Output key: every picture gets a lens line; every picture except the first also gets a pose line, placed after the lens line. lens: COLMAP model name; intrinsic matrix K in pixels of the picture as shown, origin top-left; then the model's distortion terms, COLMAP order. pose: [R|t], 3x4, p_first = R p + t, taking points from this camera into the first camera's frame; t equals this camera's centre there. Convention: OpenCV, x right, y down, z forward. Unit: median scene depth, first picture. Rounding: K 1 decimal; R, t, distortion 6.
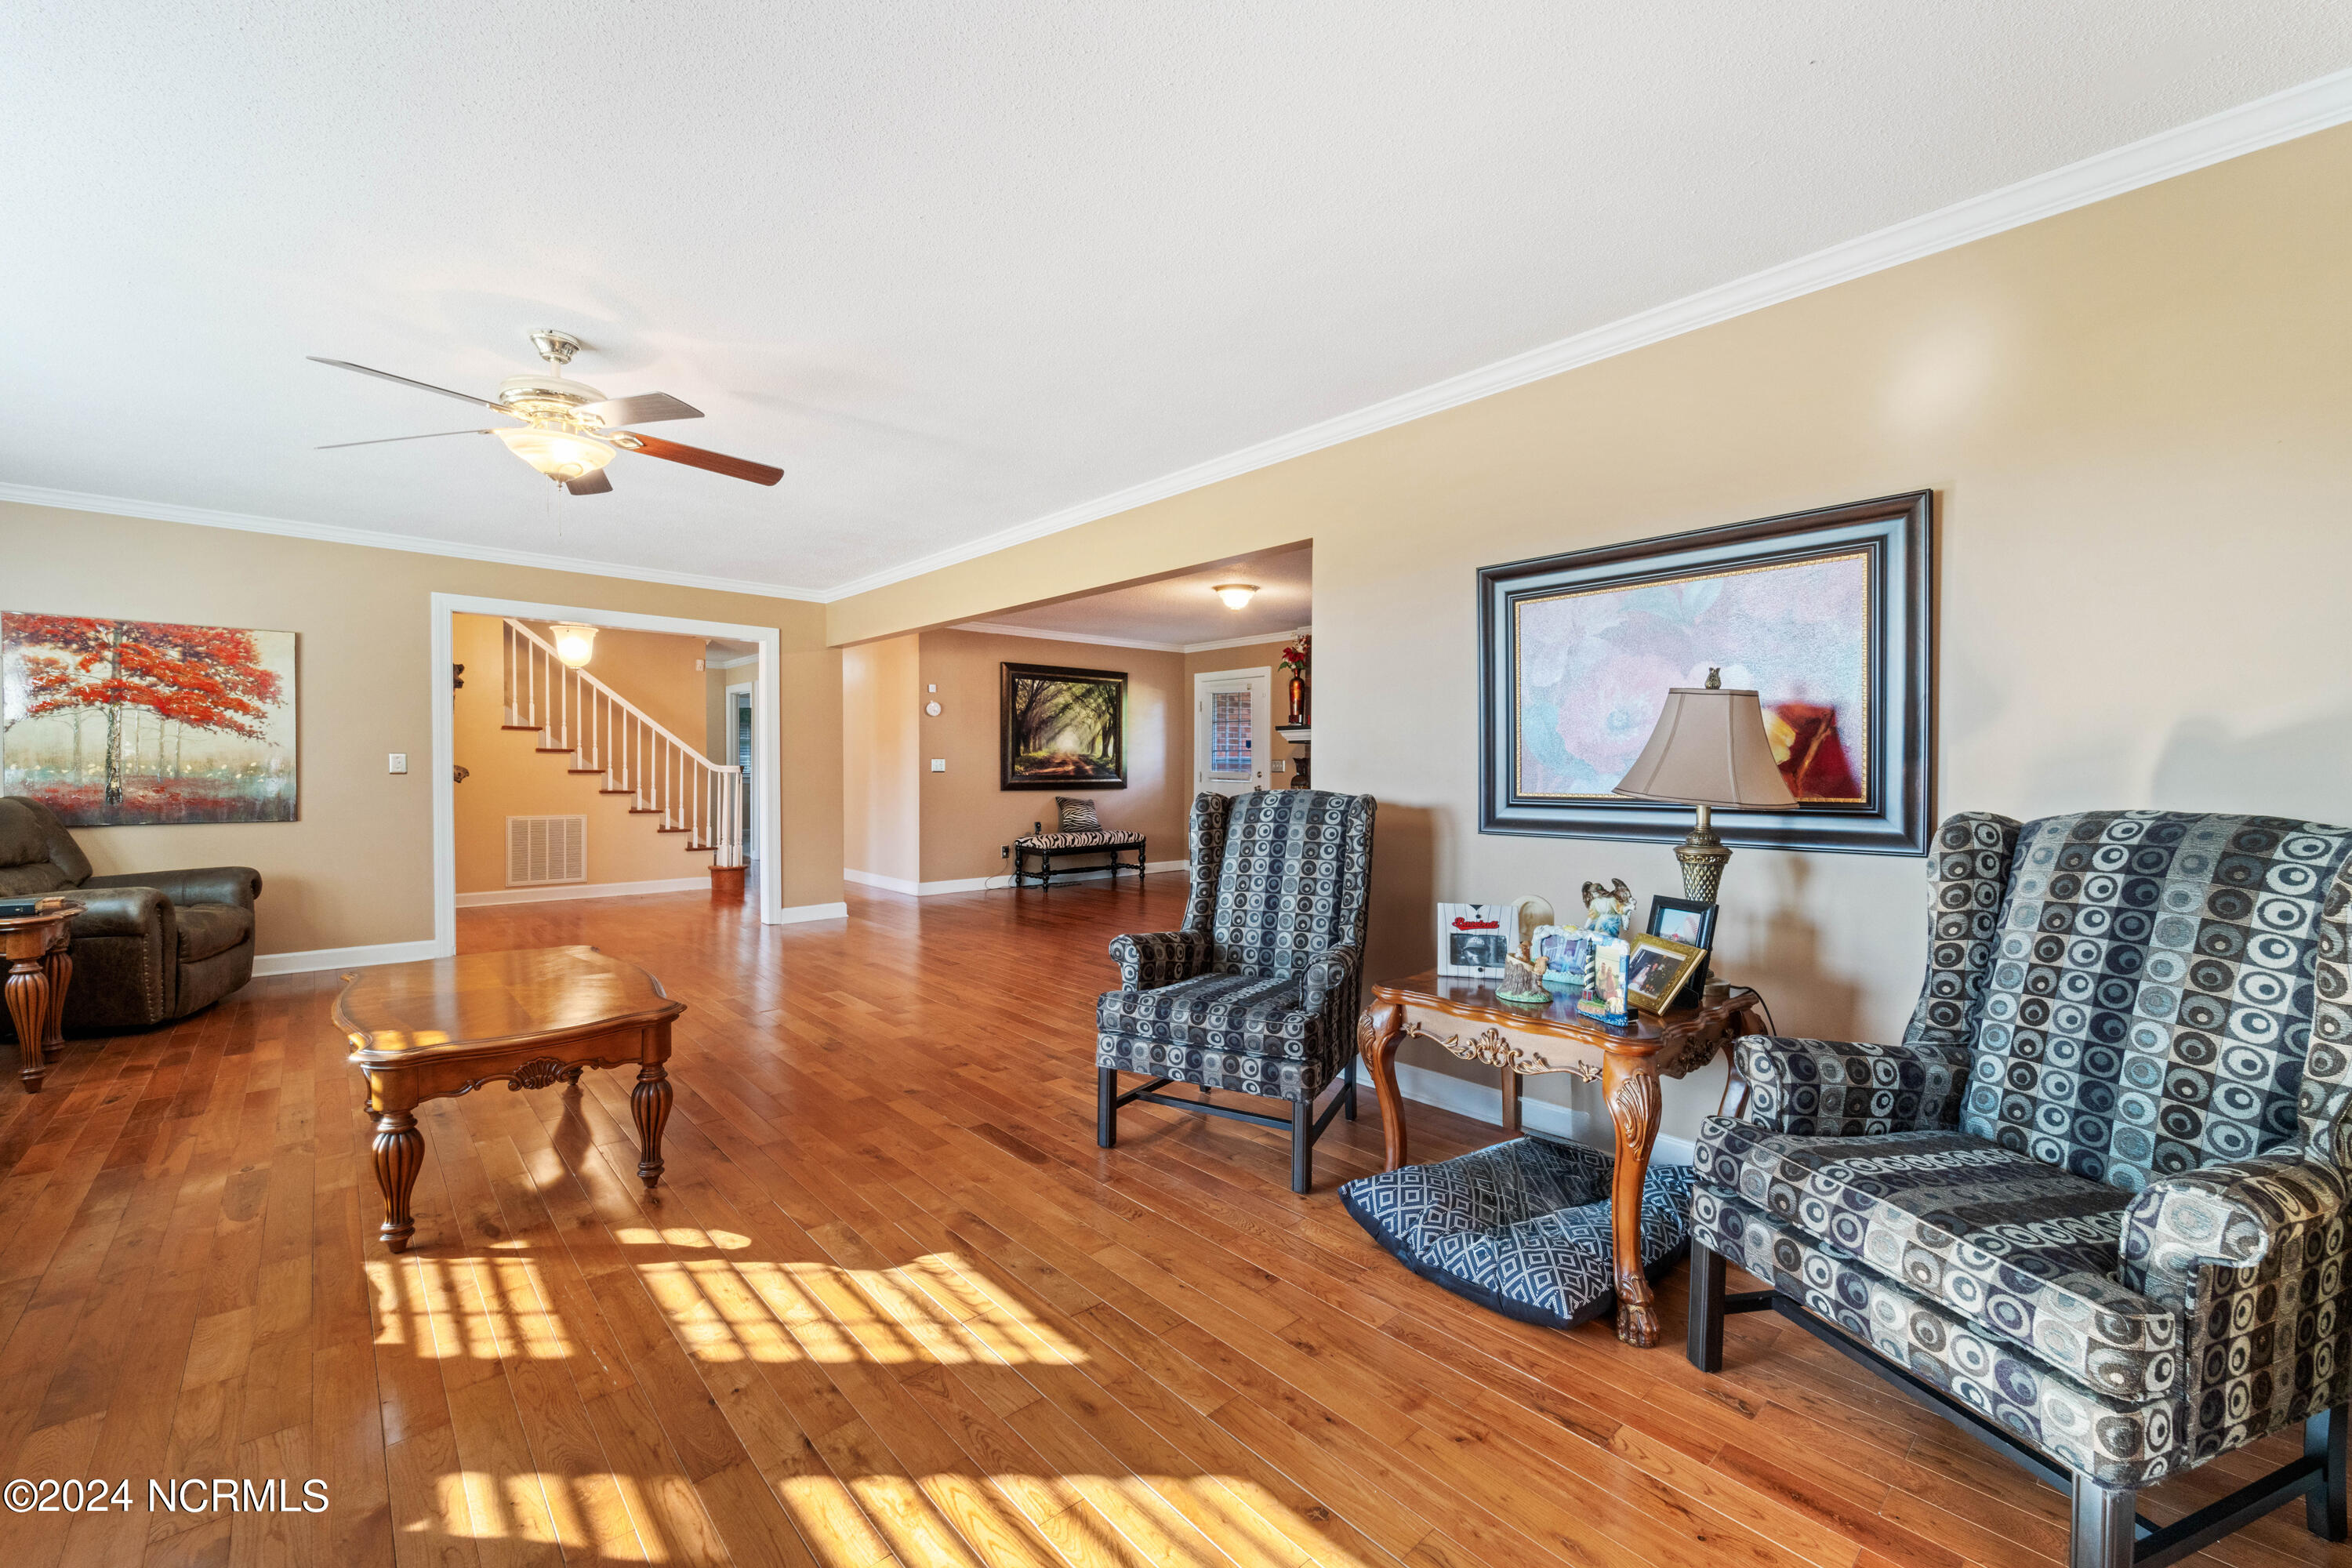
lens RADIAL K [[946.6, 0, 1171.5], [0, 946.6, 789.1], [0, 0, 1]] dist [0.003832, -0.002995]
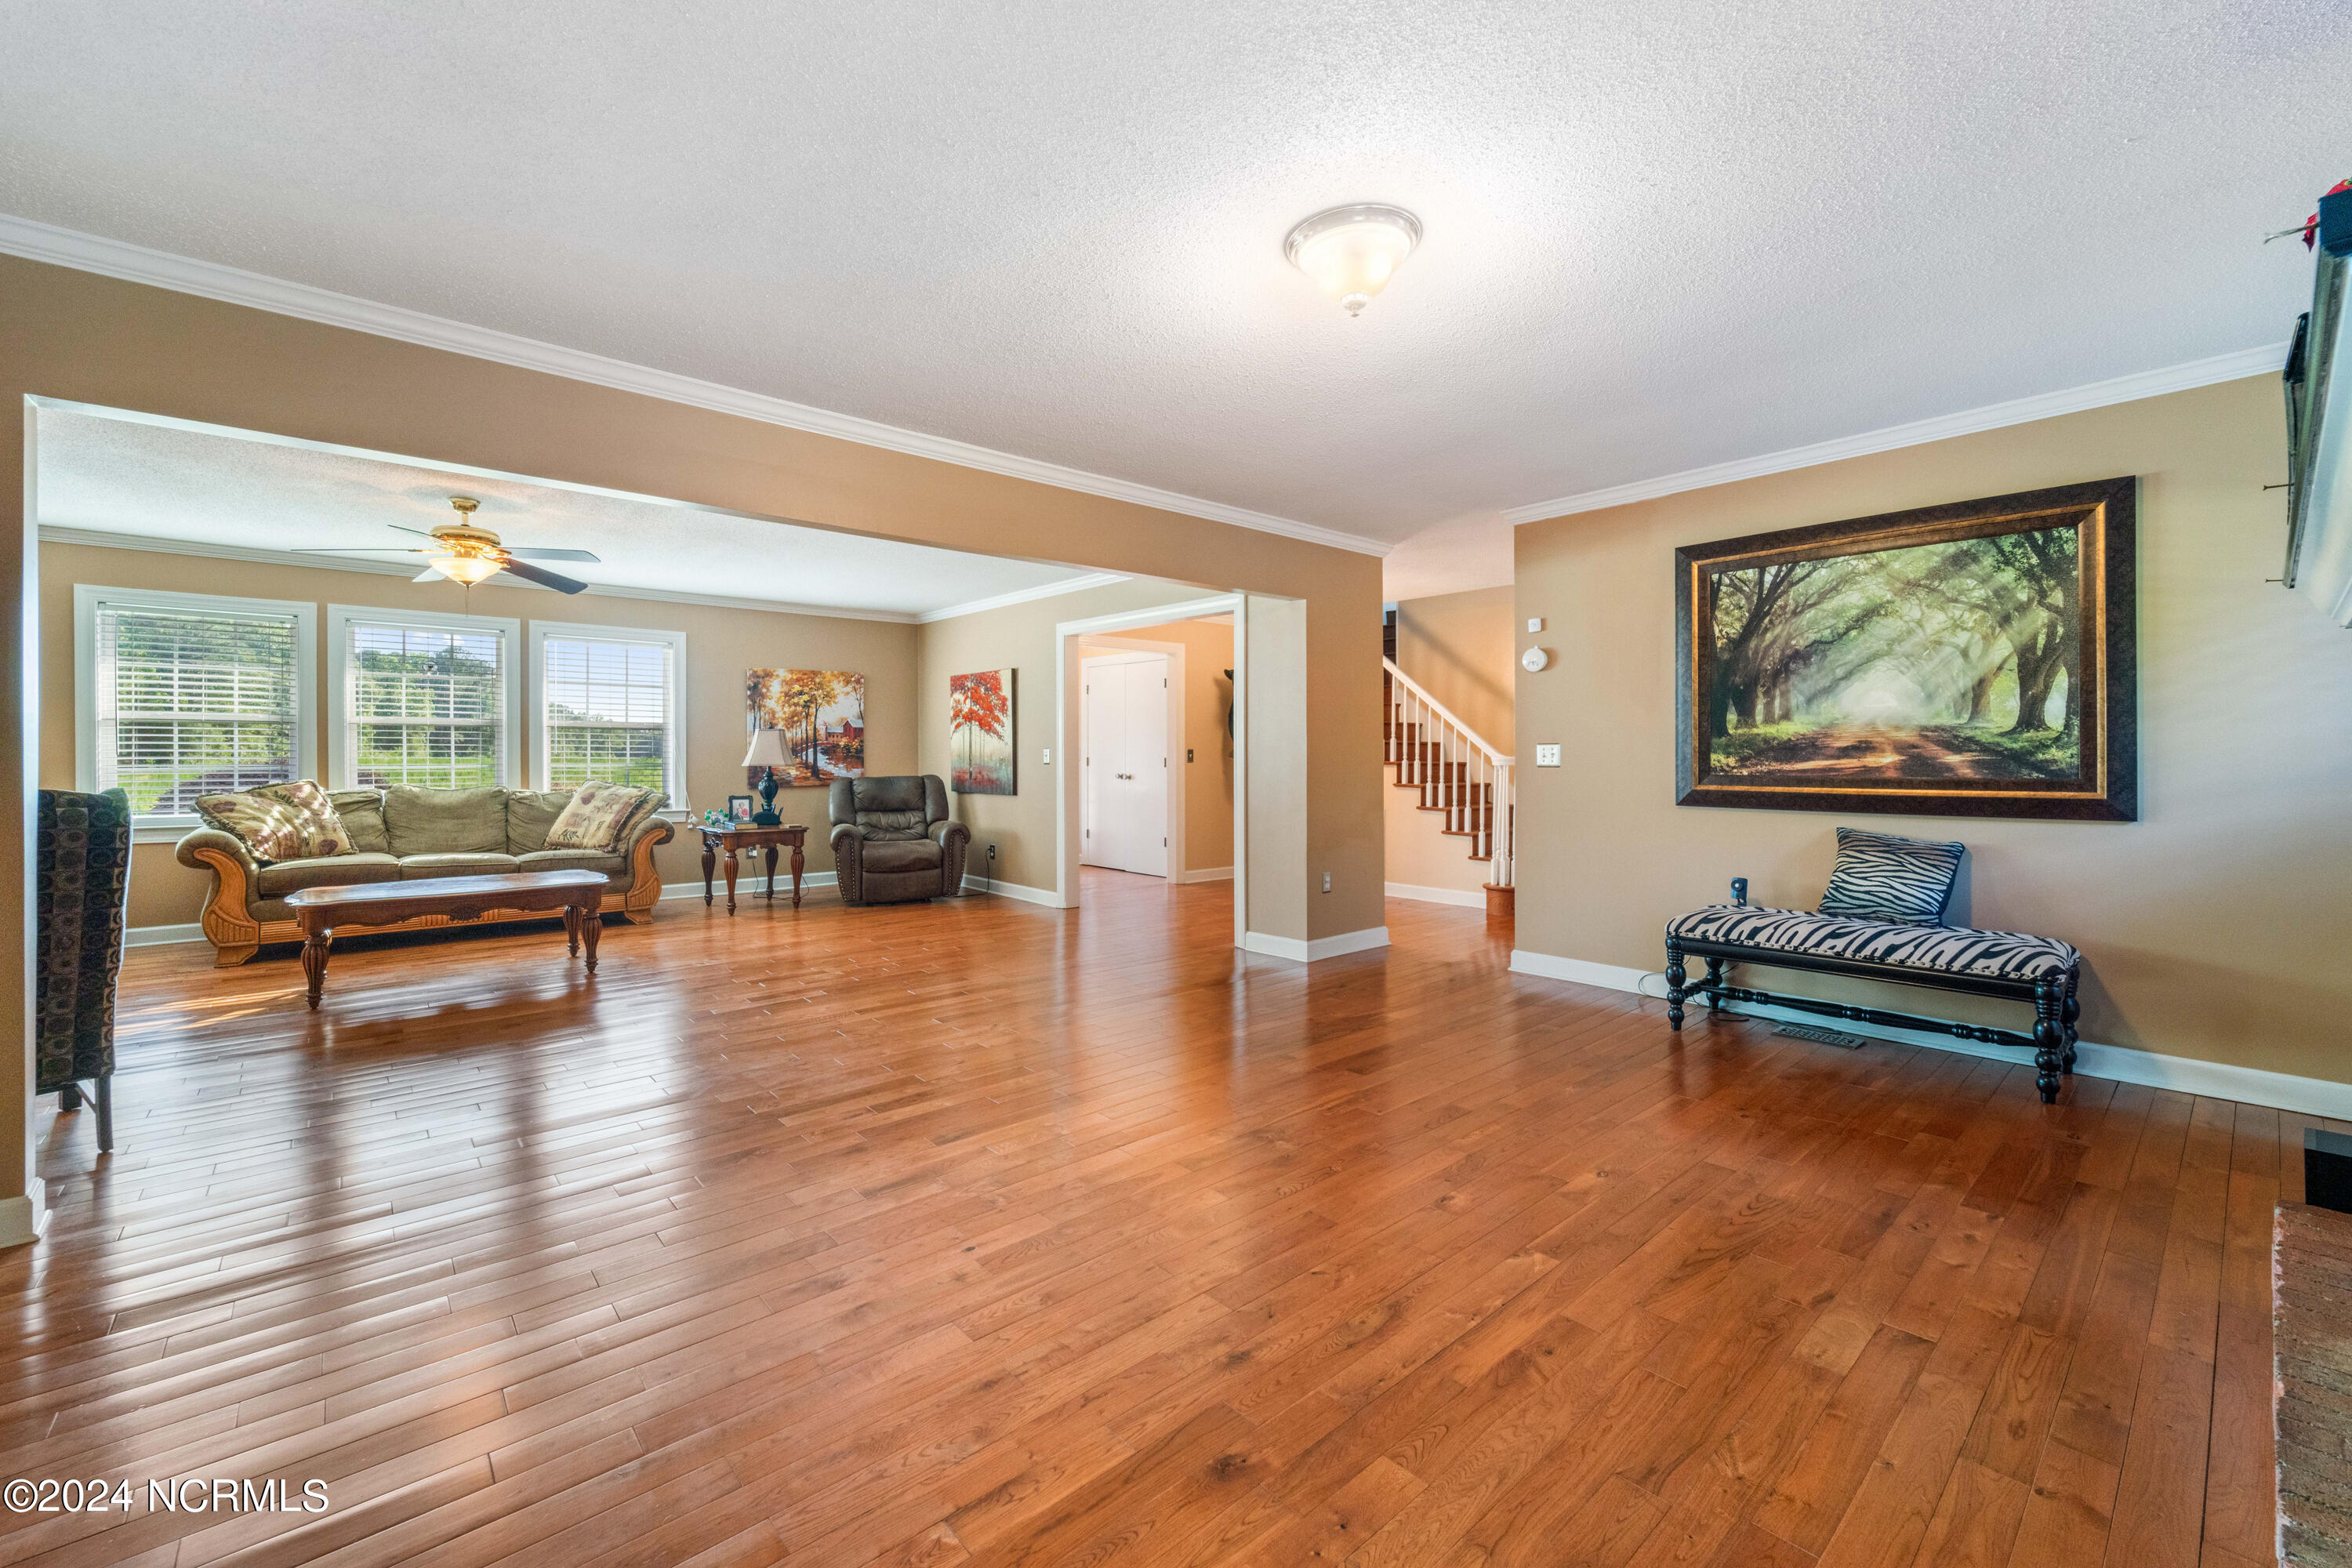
lens RADIAL K [[946.6, 0, 1171.4], [0, 946.6, 756.3], [0, 0, 1]] dist [0.003832, -0.002995]
pose [[-0.010089, -0.002697, -0.999945, 0.554194], [-0.022123, 0.999752, -0.002473, -0.029137], [0.999704, 0.022097, -0.010146, 1.268610]]
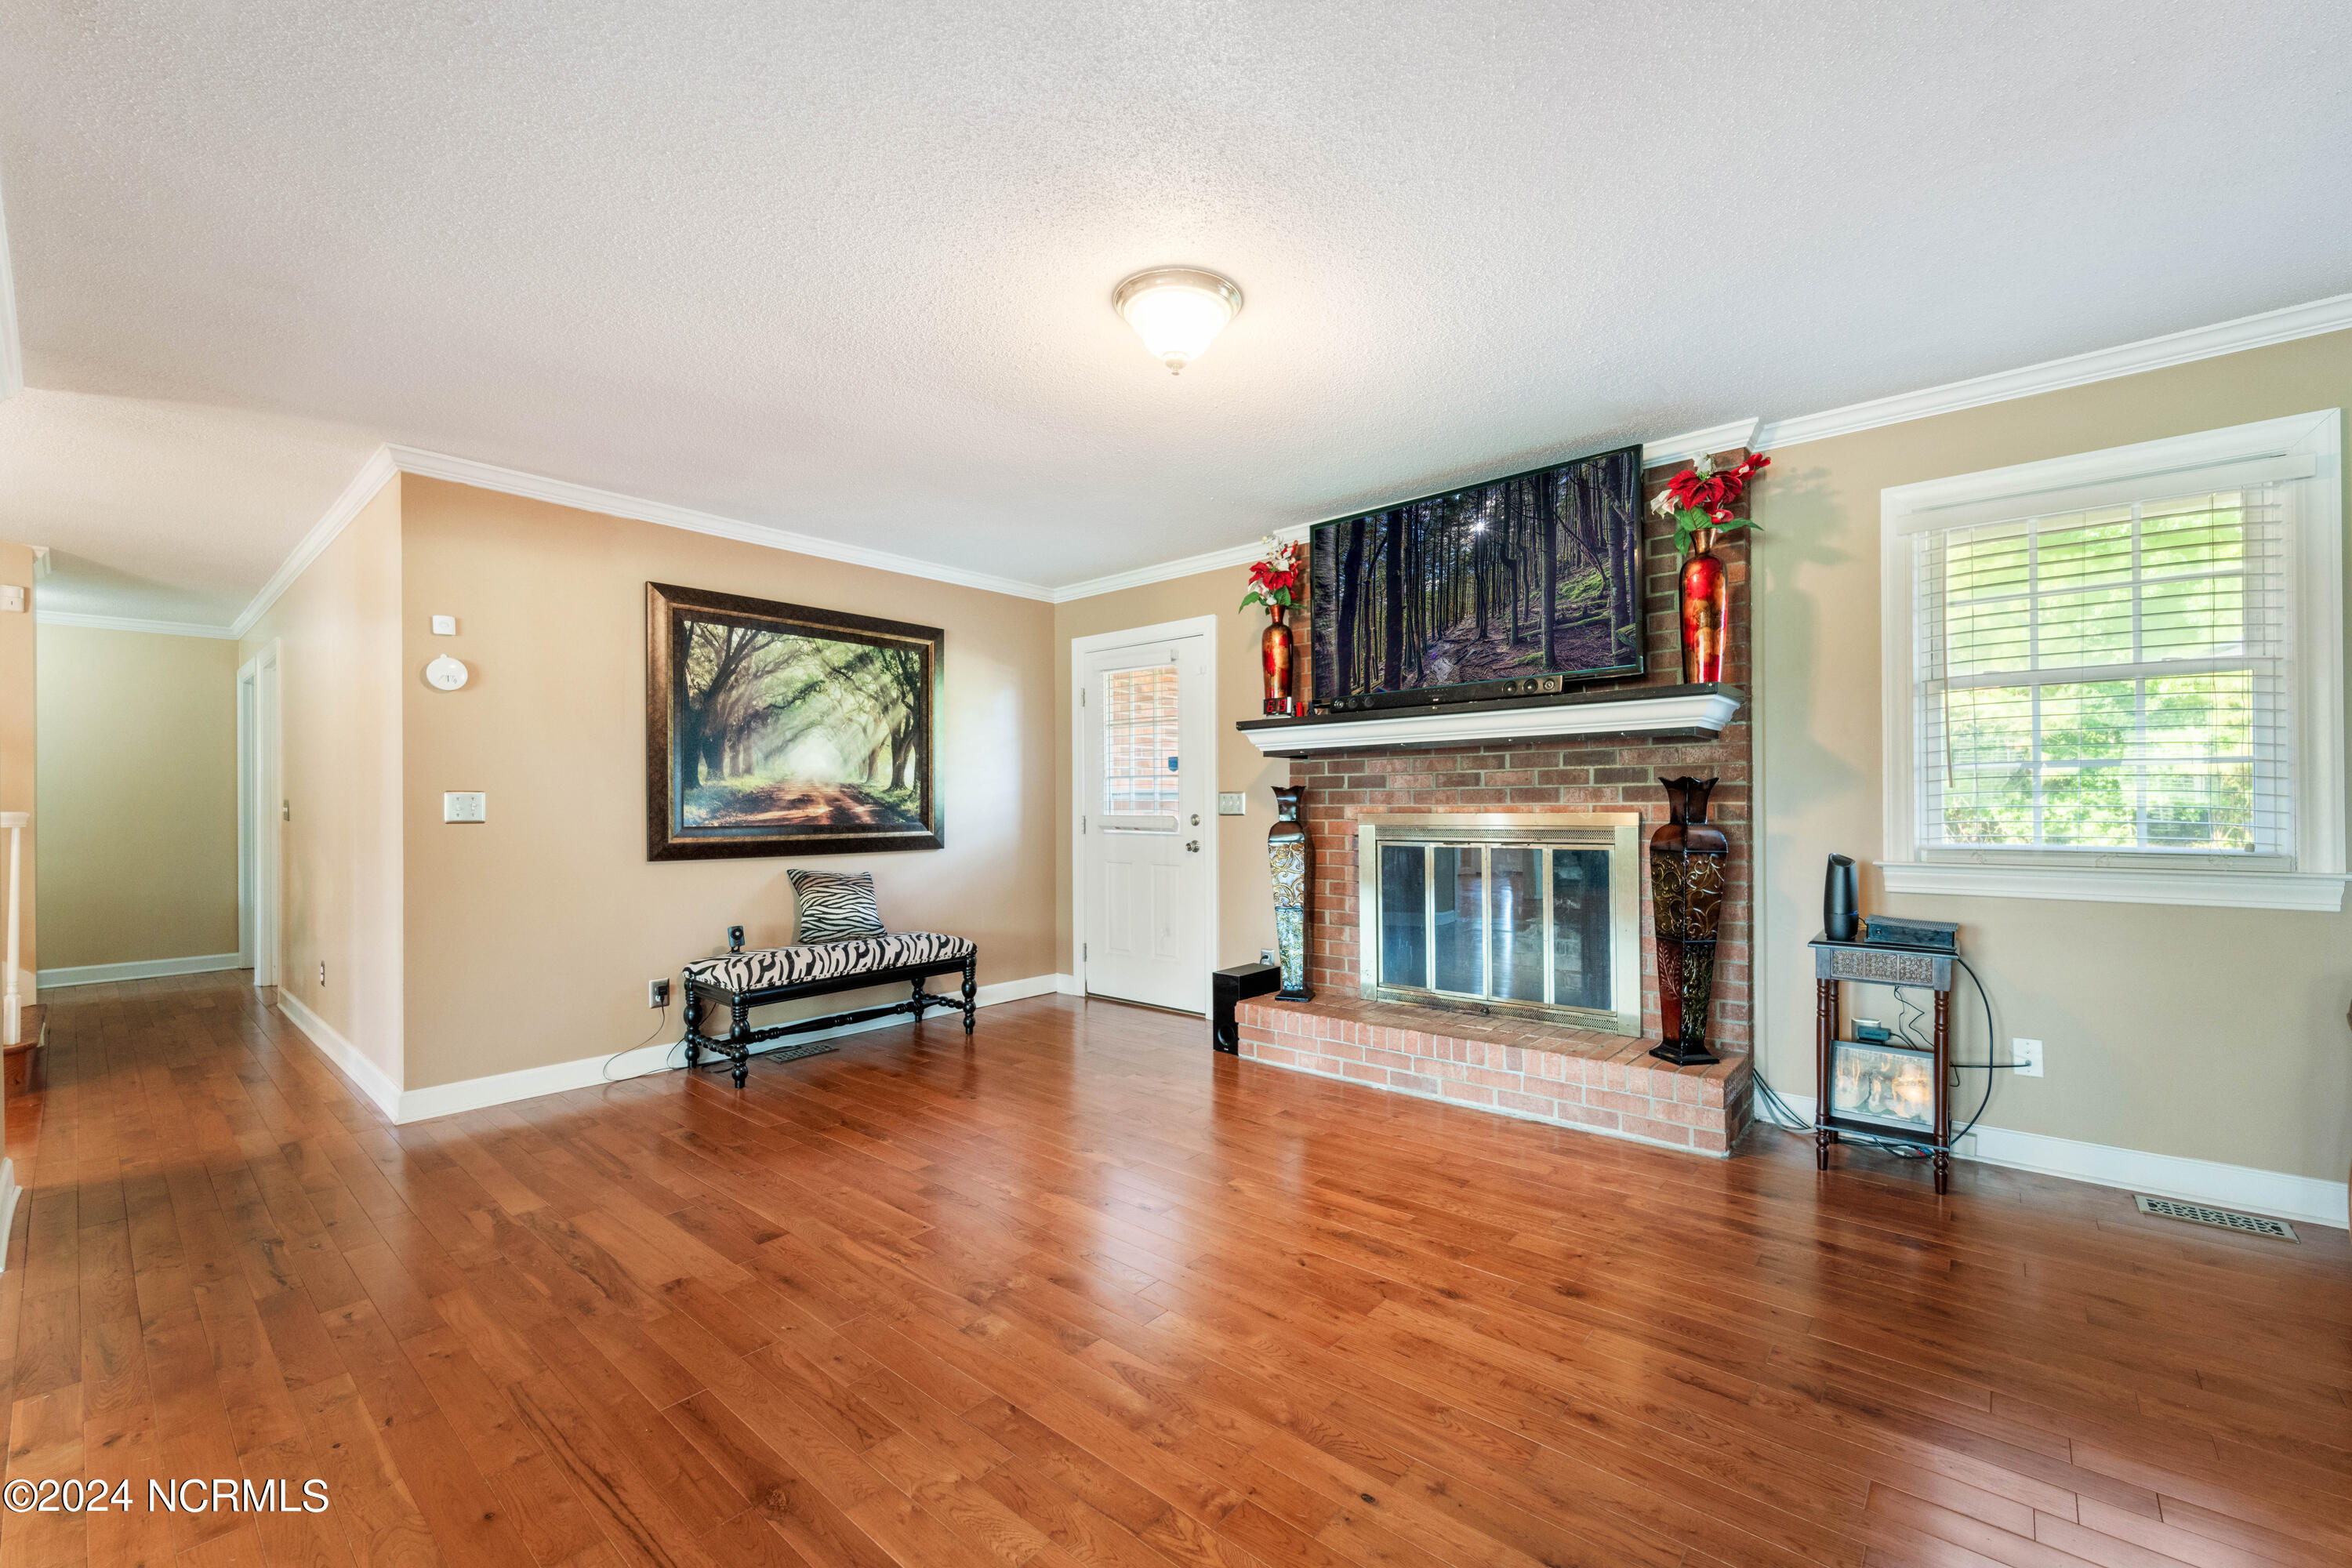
lens RADIAL K [[946.6, 0, 1177.6], [0, 946.6, 807.8], [0, 0, 1]] dist [0.003832, -0.002995]
pose [[0.992068, -0.007821, 0.125462, 0.030124], [0.010693, 0.999696, -0.022235, -0.019525], [-0.125250, 0.023400, 0.991849, 0.881102]]
